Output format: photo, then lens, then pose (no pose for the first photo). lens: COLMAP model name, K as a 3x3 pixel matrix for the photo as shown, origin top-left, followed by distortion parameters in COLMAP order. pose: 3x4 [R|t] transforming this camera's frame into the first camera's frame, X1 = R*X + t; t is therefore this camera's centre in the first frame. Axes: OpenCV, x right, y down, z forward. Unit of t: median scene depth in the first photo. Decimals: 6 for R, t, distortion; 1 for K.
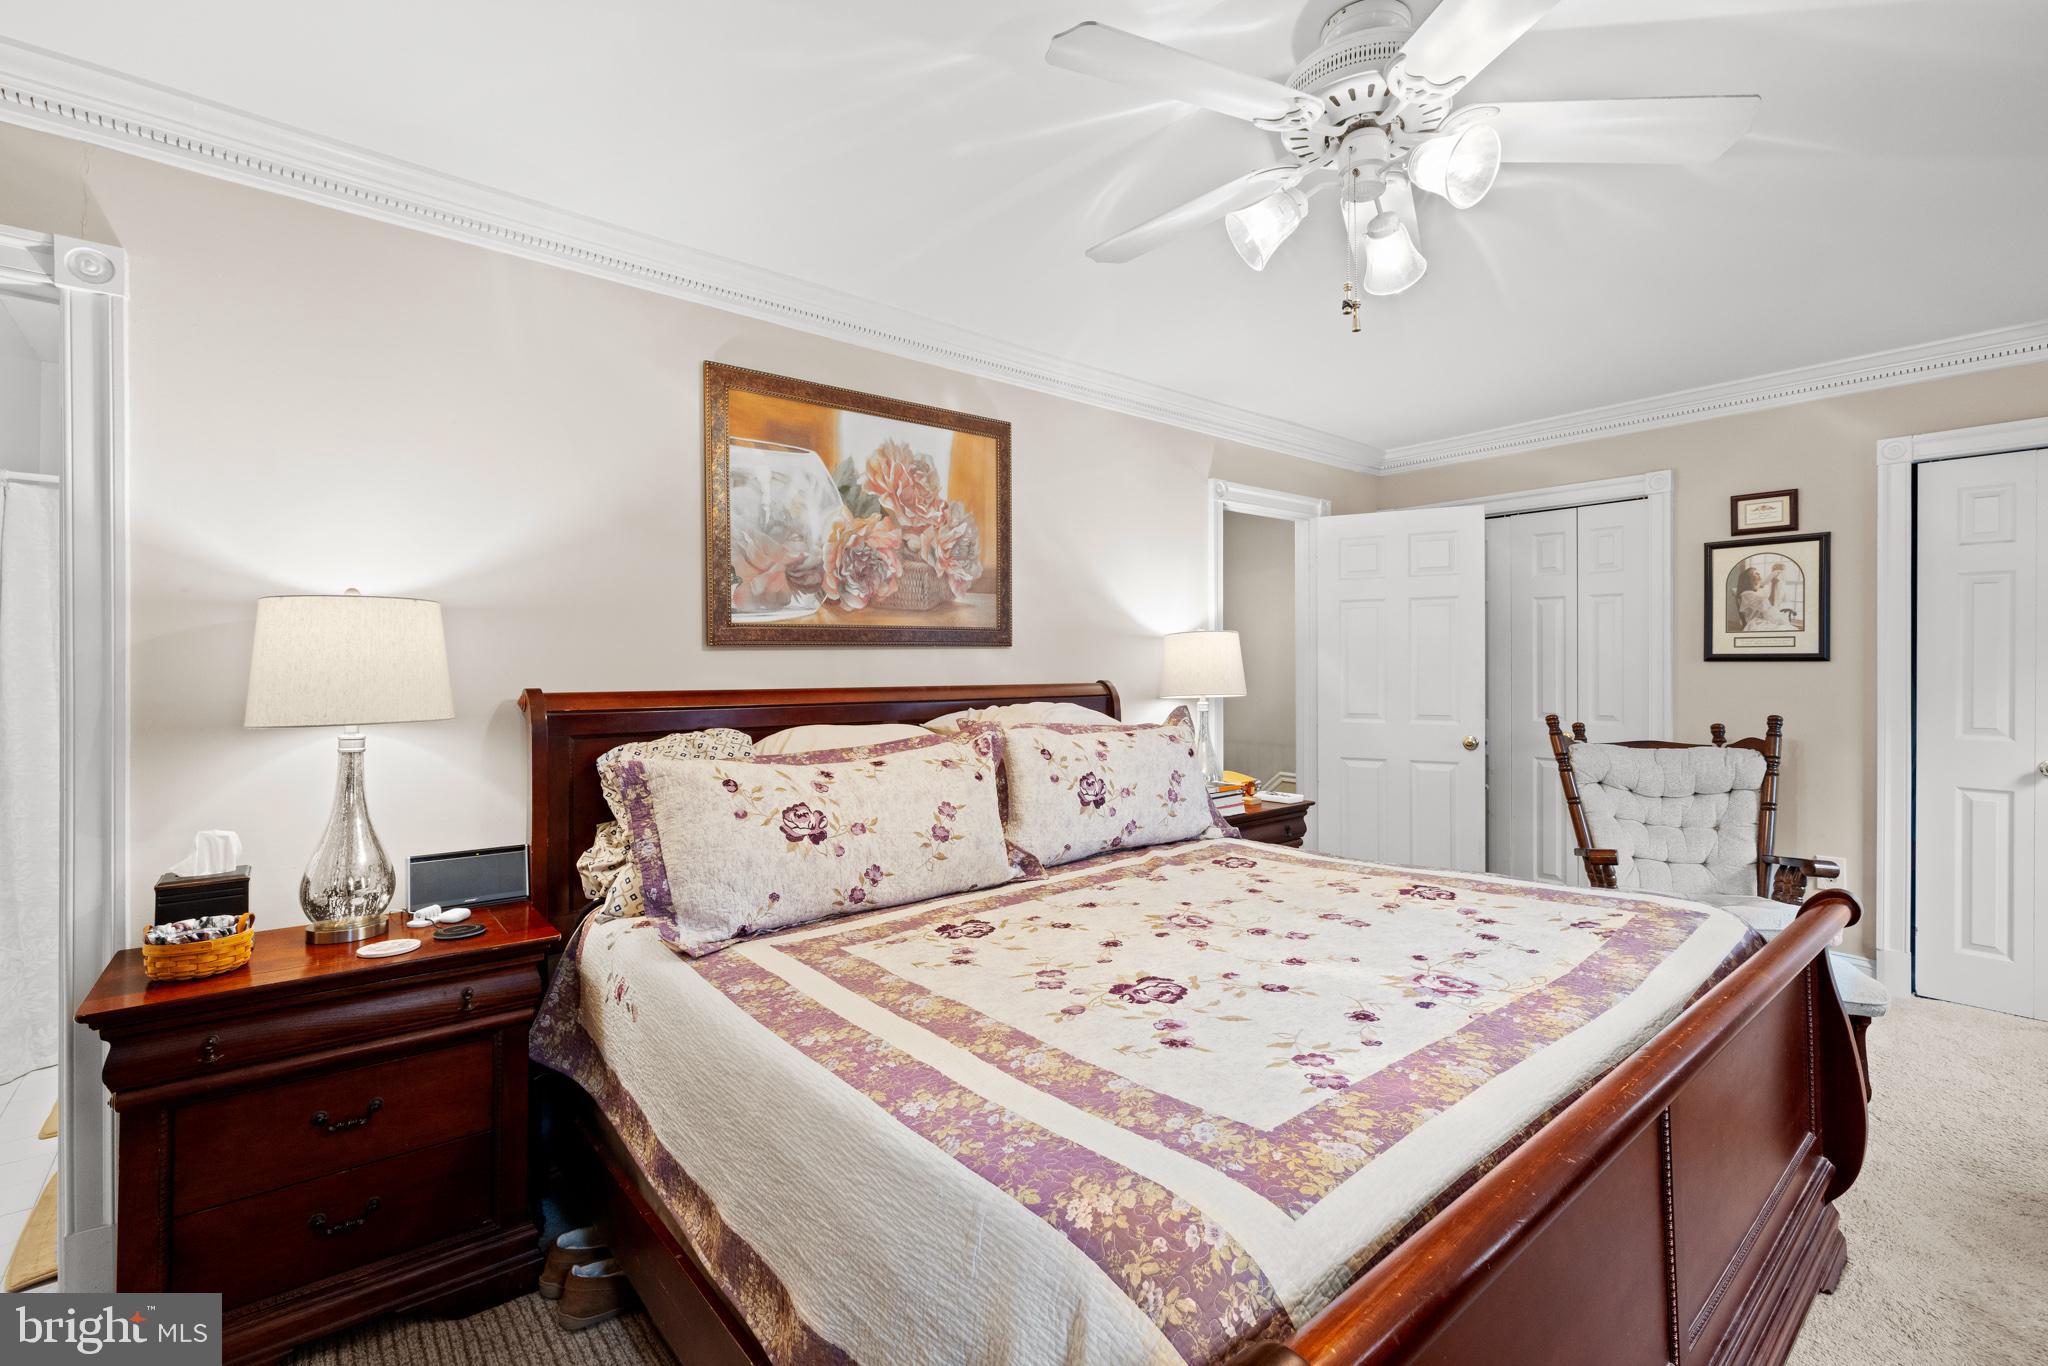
lens RADIAL K [[898.7, 0, 1046.4], [0, 898.7, 654.6], [0, 0, 1]] dist [0.004221, 0.000160]
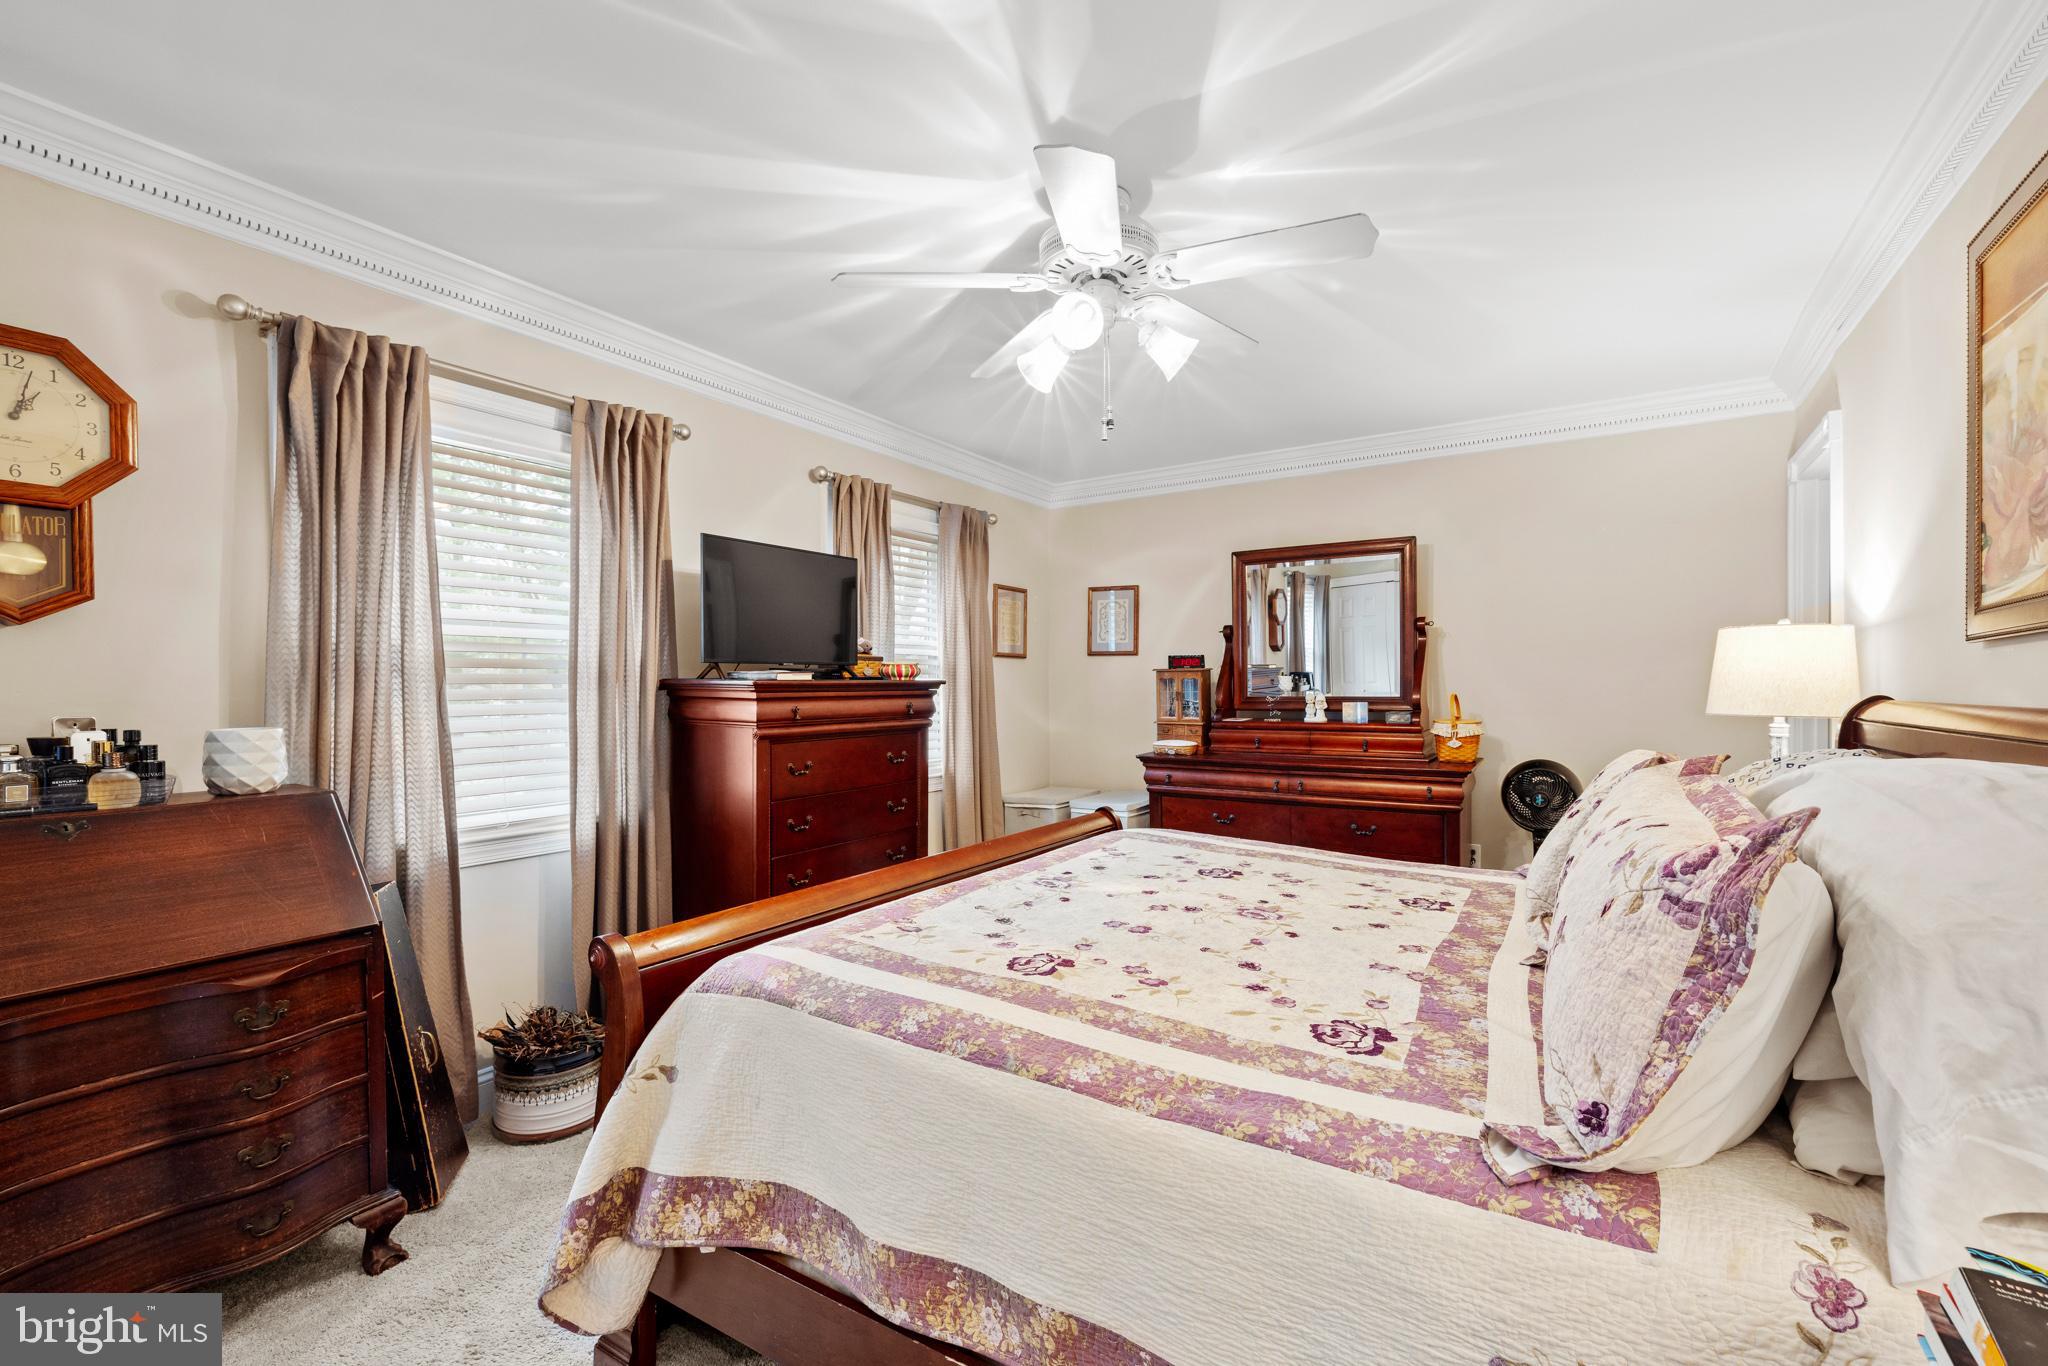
lens RADIAL K [[898.7, 0, 1026.4], [0, 898.7, 691.8], [0, 0, 1]] dist [0.004221, 0.000160]
pose [[-0.956433, 0.010965, -0.291747, 0.499072], [0.014497, 0.999845, -0.009948, 0.023813], [0.291593, -0.013744, -0.956444, 1.320755]]
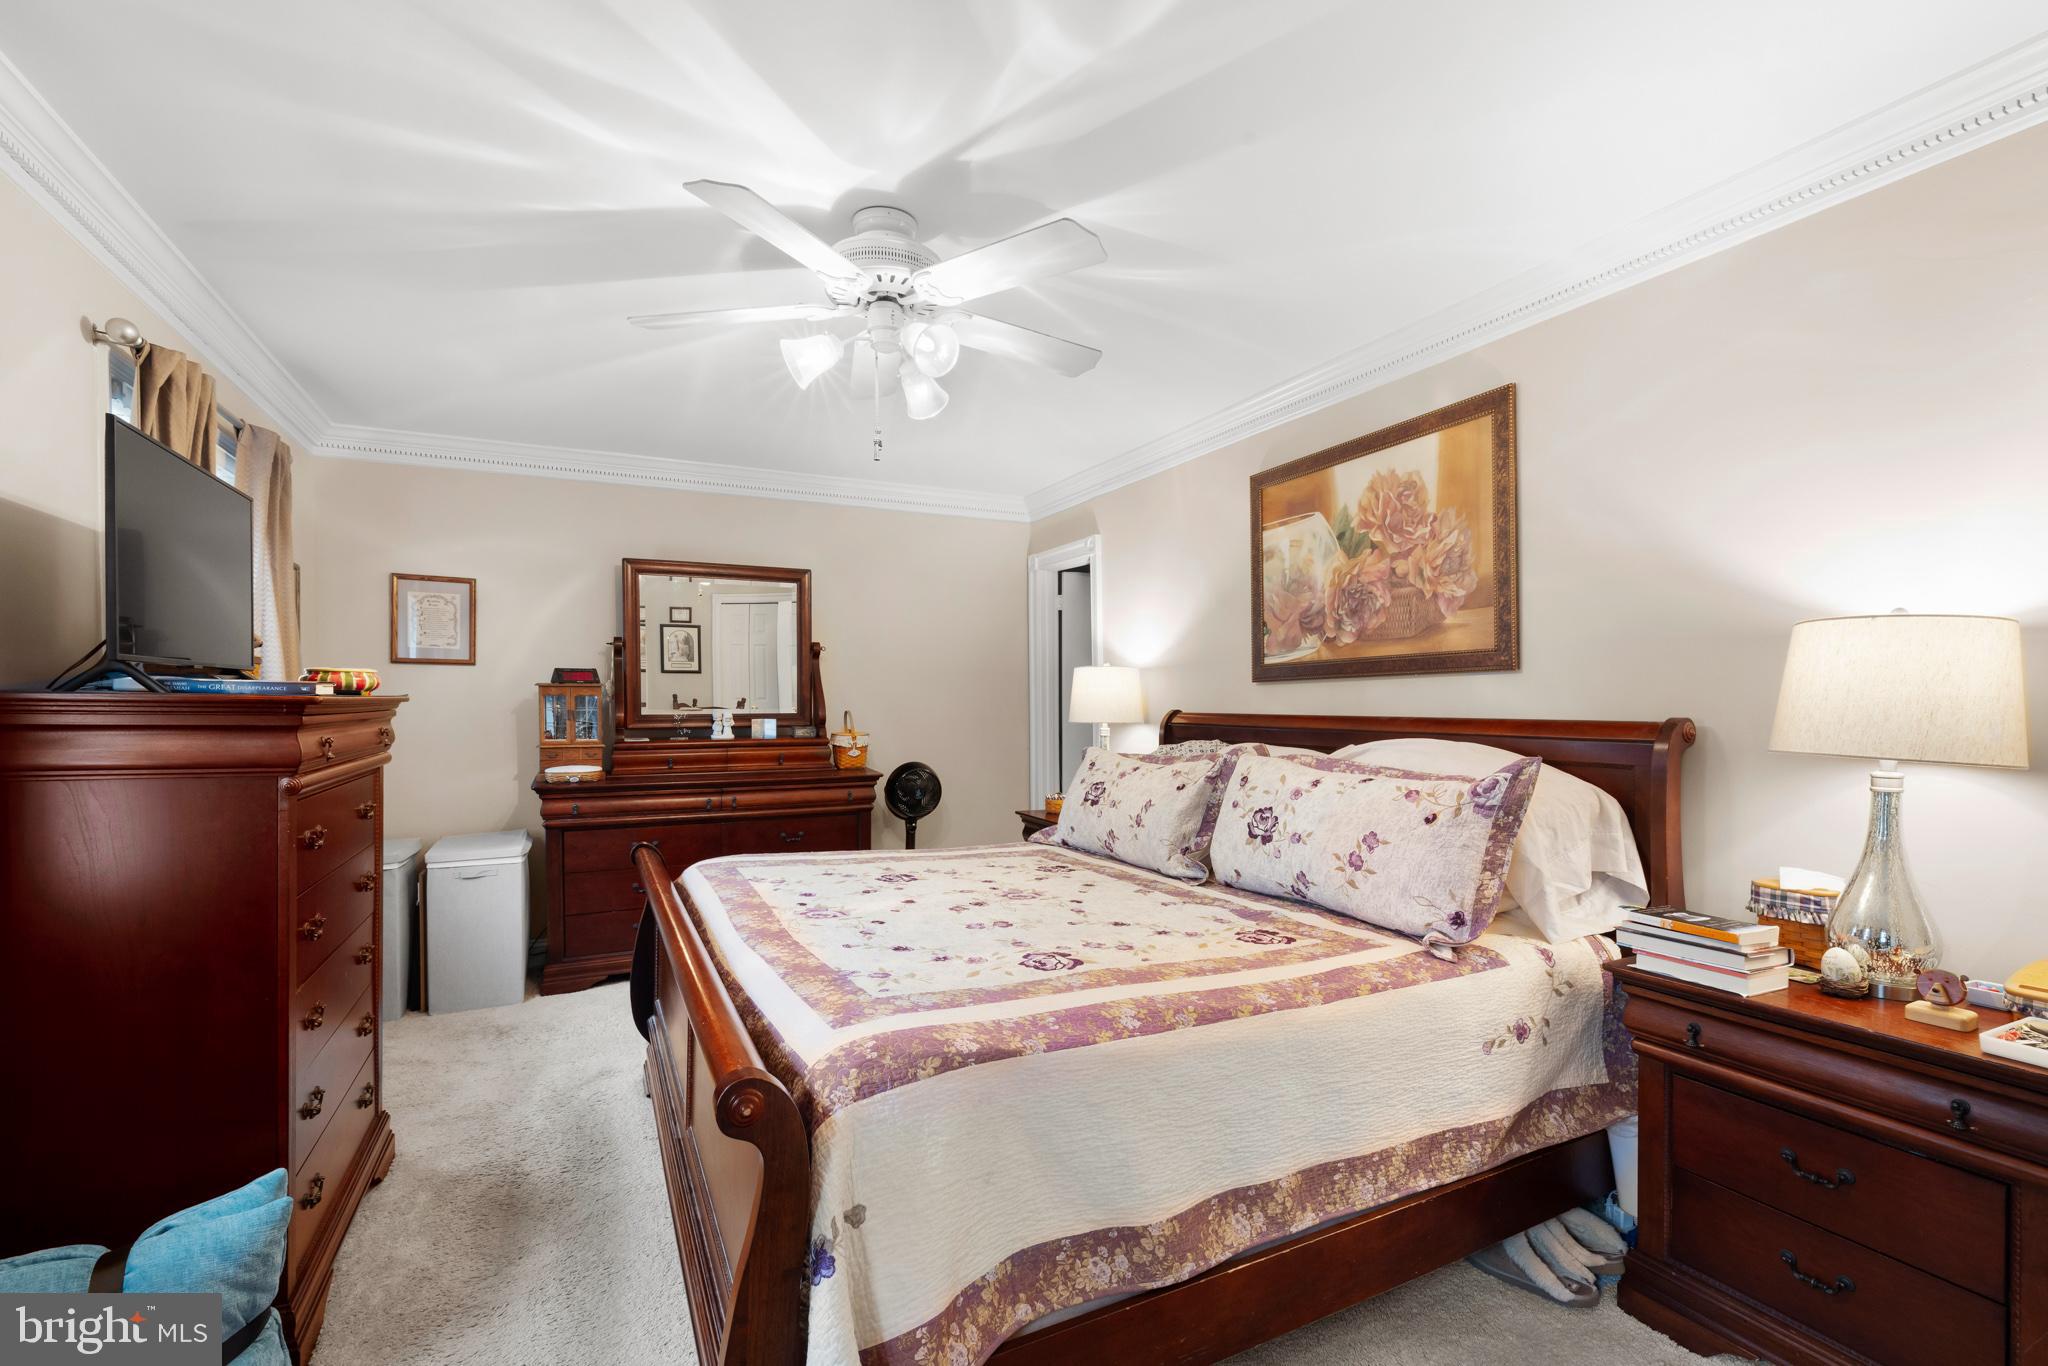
lens RADIAL K [[898.7, 0, 1025.6], [0, 898.7, 705.7], [0, 0, 1]] dist [0.004221, 0.000160]
pose [[-0.239751, 0.011903, -0.970761, 0.952420], [0.020007, 0.999773, 0.007317, 0.008940], [0.970628, -0.017668, -0.239935, 0.892194]]
